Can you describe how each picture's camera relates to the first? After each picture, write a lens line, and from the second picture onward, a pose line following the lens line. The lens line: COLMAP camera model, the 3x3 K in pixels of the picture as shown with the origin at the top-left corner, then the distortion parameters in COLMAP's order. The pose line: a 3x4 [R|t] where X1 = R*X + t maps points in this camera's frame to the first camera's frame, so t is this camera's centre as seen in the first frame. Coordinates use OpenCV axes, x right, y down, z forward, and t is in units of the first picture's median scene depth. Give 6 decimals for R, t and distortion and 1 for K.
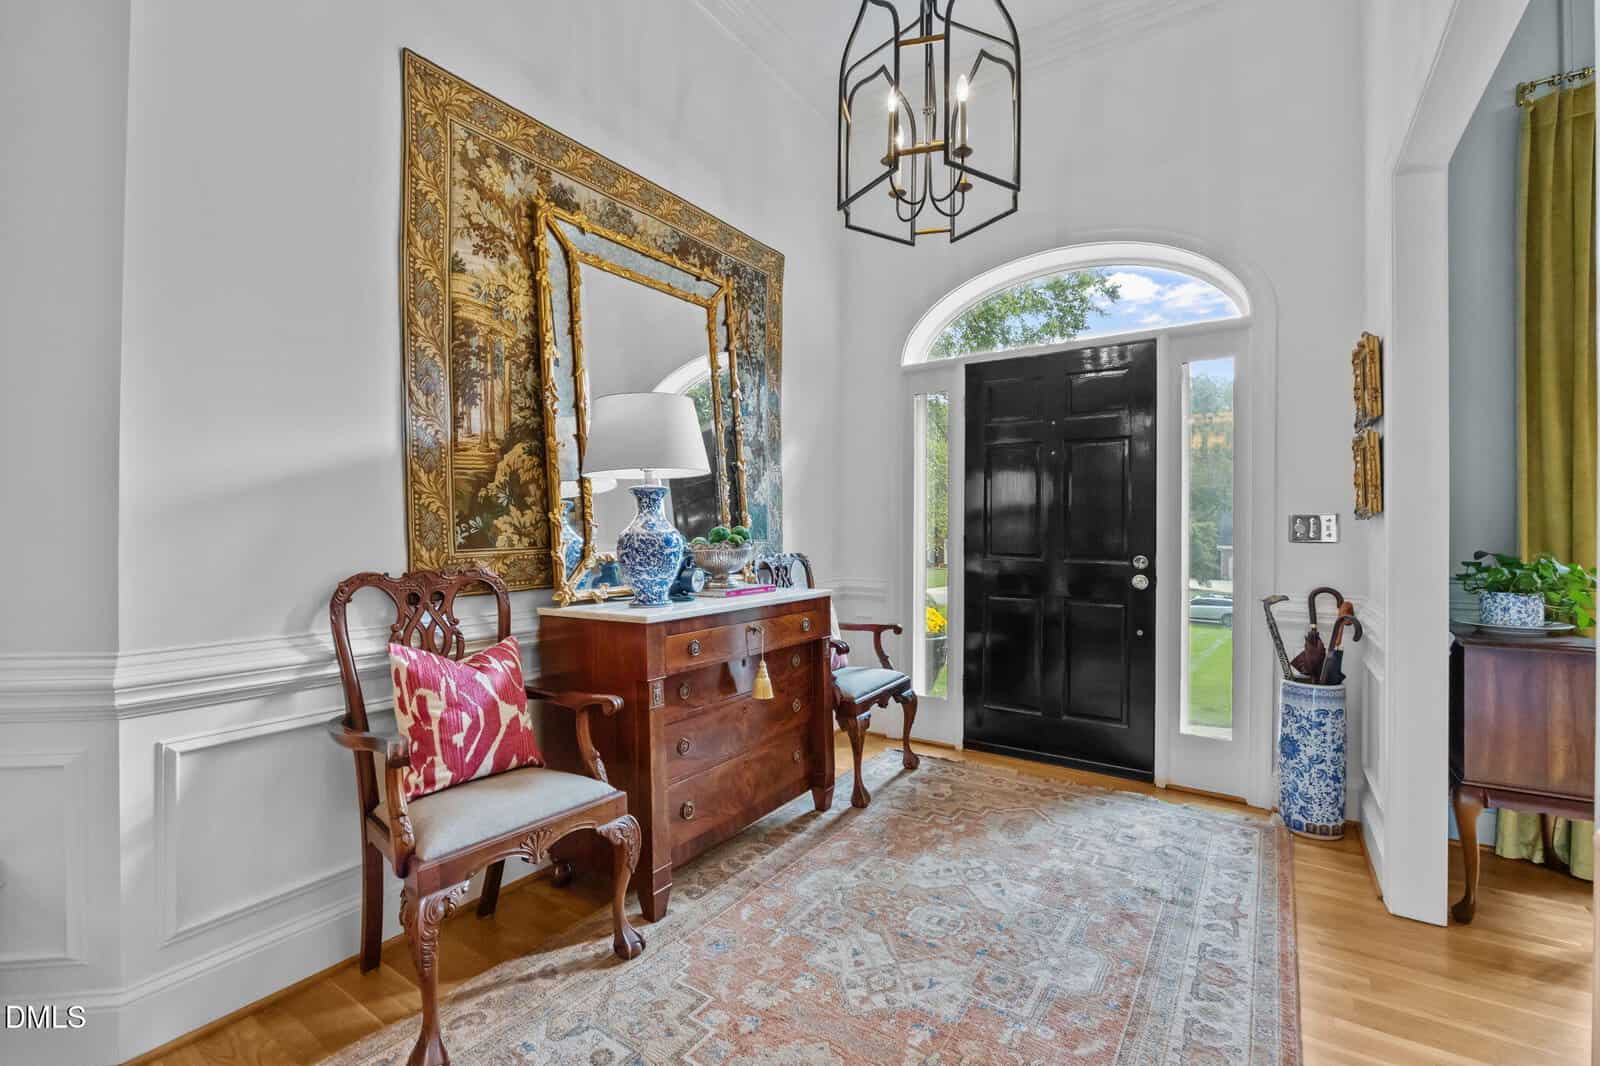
lens RADIAL K [[624.4, 0, 800.0], [0, 624.4, 533.0], [0, 0, 1]] dist [0.000332, -0.000023]
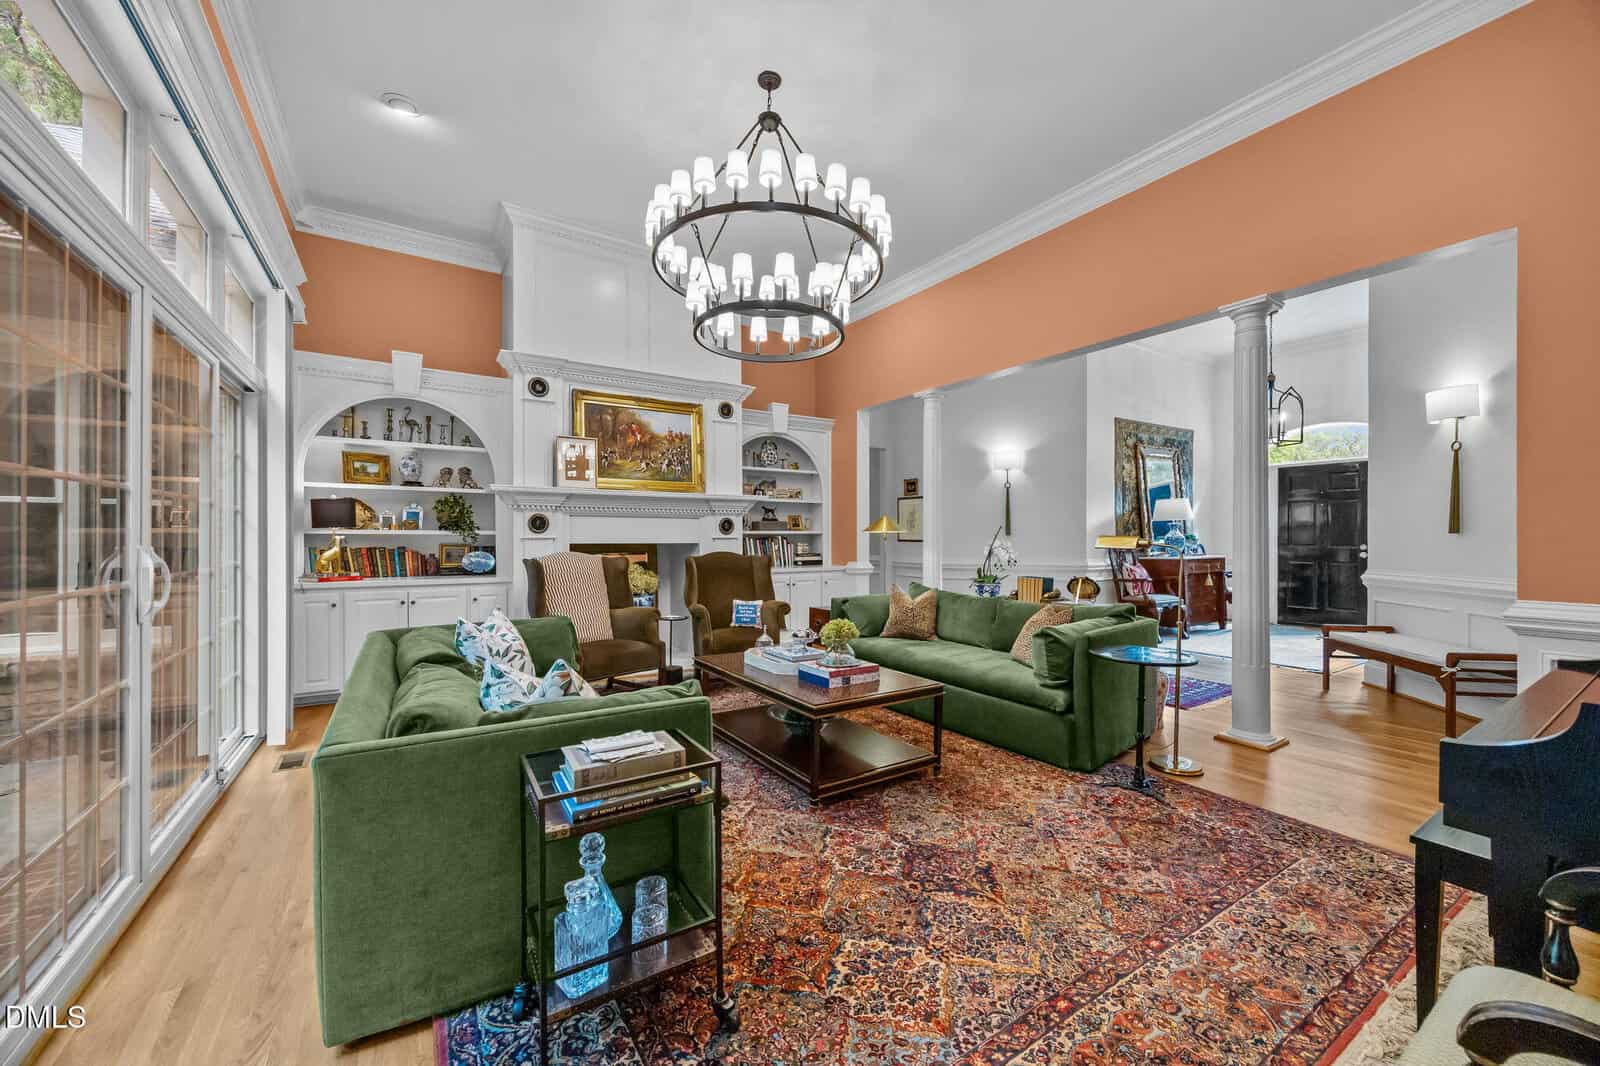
lens RADIAL K [[624.4, 0, 800.0], [0, 624.4, 533.0], [0, 0, 1]] dist [0.000332, -0.000023]
pose [[0.929070, -0.002660, -0.369893, -0.782892], [0.000792, 0.999986, -0.005201, 0.000406], [0.369902, 0.004539, 0.929060, -2.690569]]
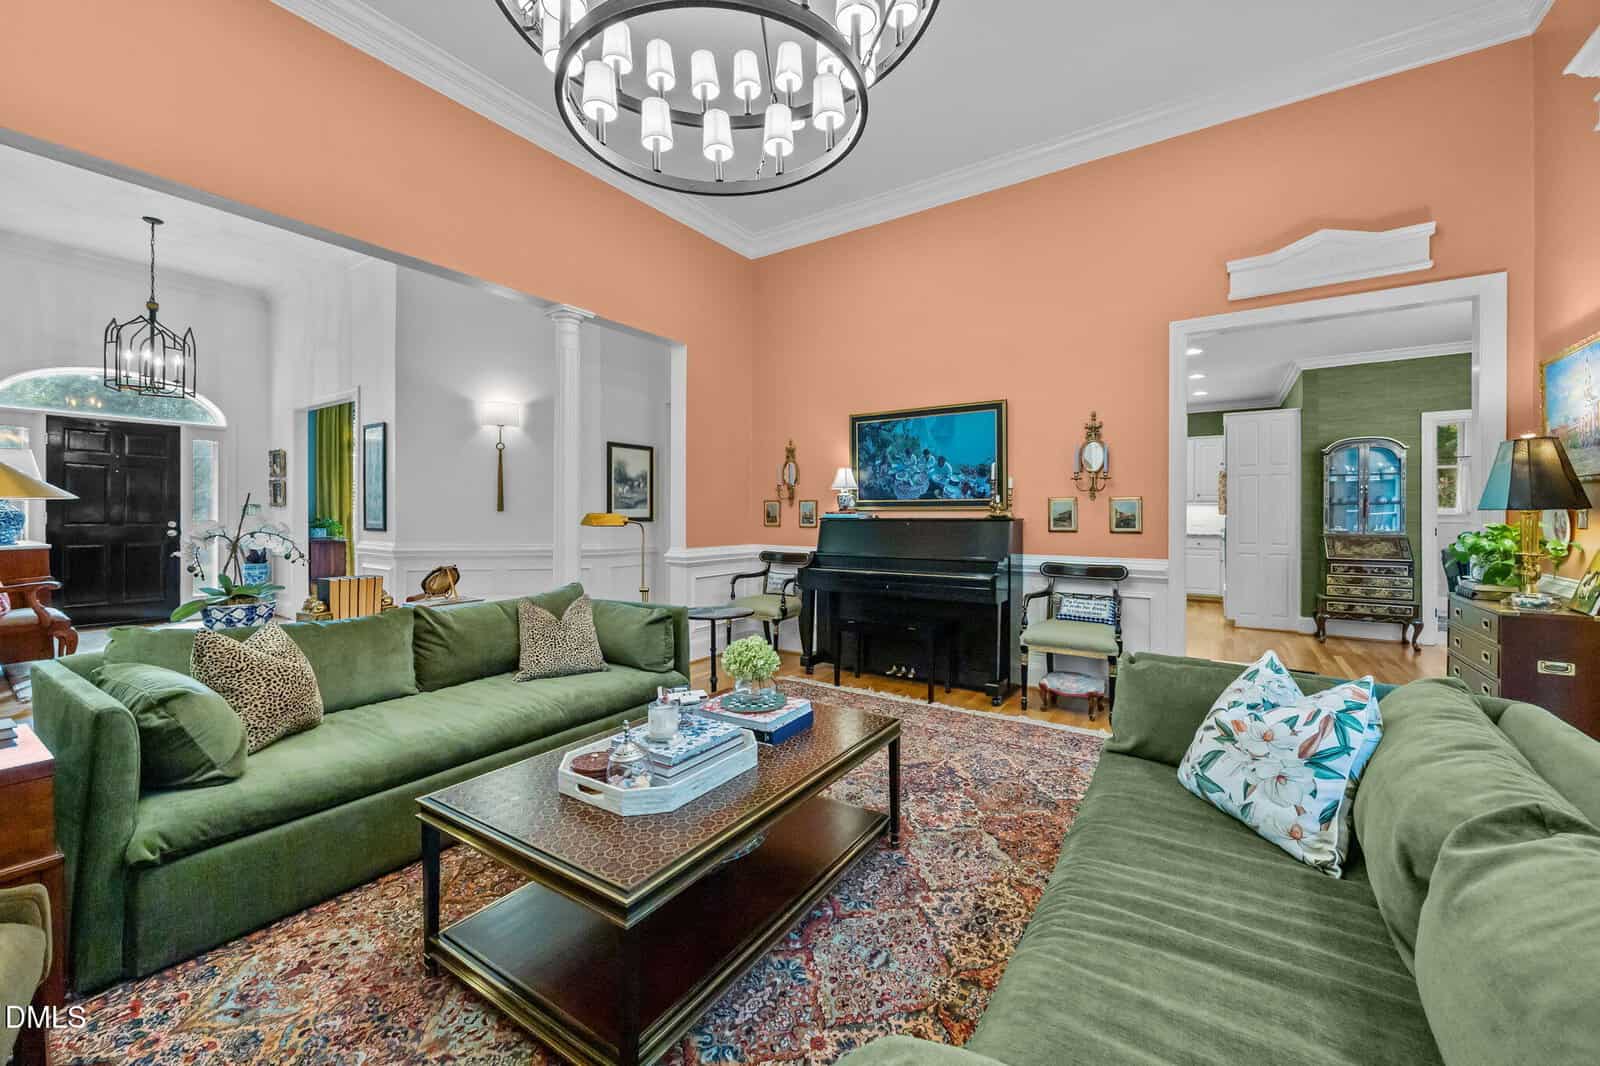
lens RADIAL K [[624.4, 0, 800.0], [0, 624.4, 533.0], [0, 0, 1]] dist [0.000332, -0.000023]
pose [[-0.034745, -0.032423, 0.998870, -2.153614], [-0.003829, 0.999471, 0.032309, -0.005445], [-0.999389, -0.002702, -0.034850, -1.397989]]
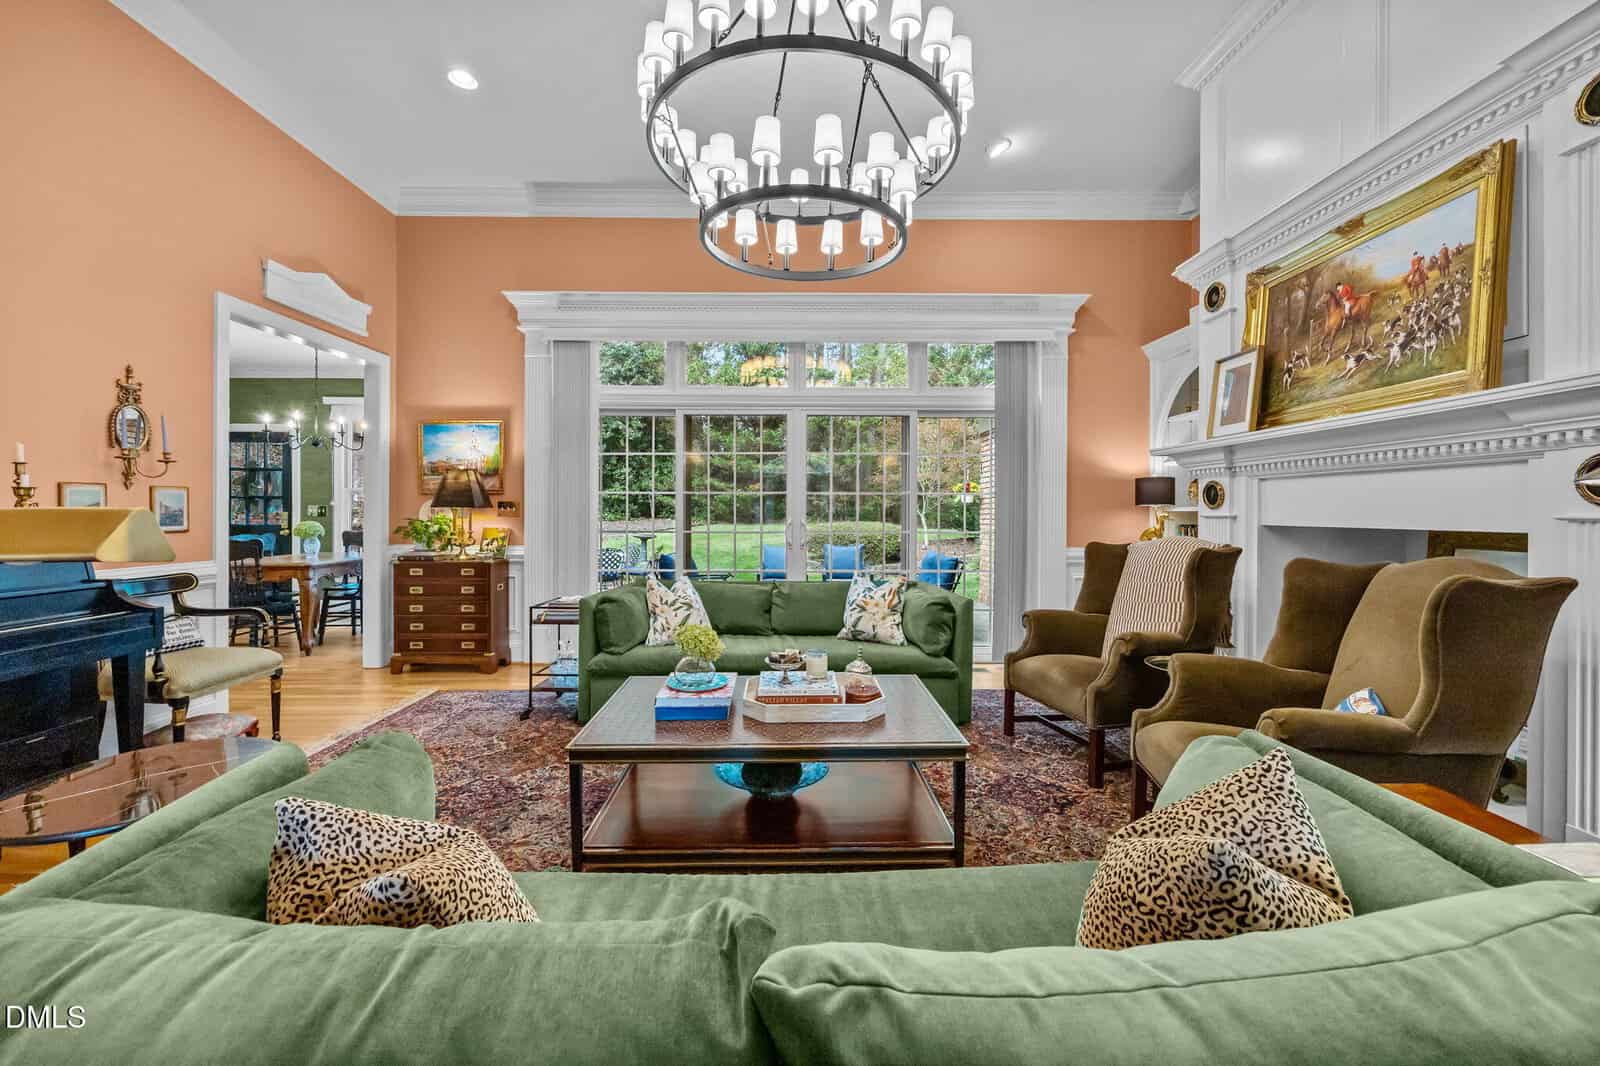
lens RADIAL K [[624.4, 0, 800.0], [0, 624.4, 533.0], [0, 0, 1]] dist [0.000332, -0.000023]
pose [[-0.804761, 0.014267, -0.593427, -0.740072], [-0.002698, 0.999613, 0.027691, 0.007406], [0.593593, 0.023885, -0.804411, -0.435939]]
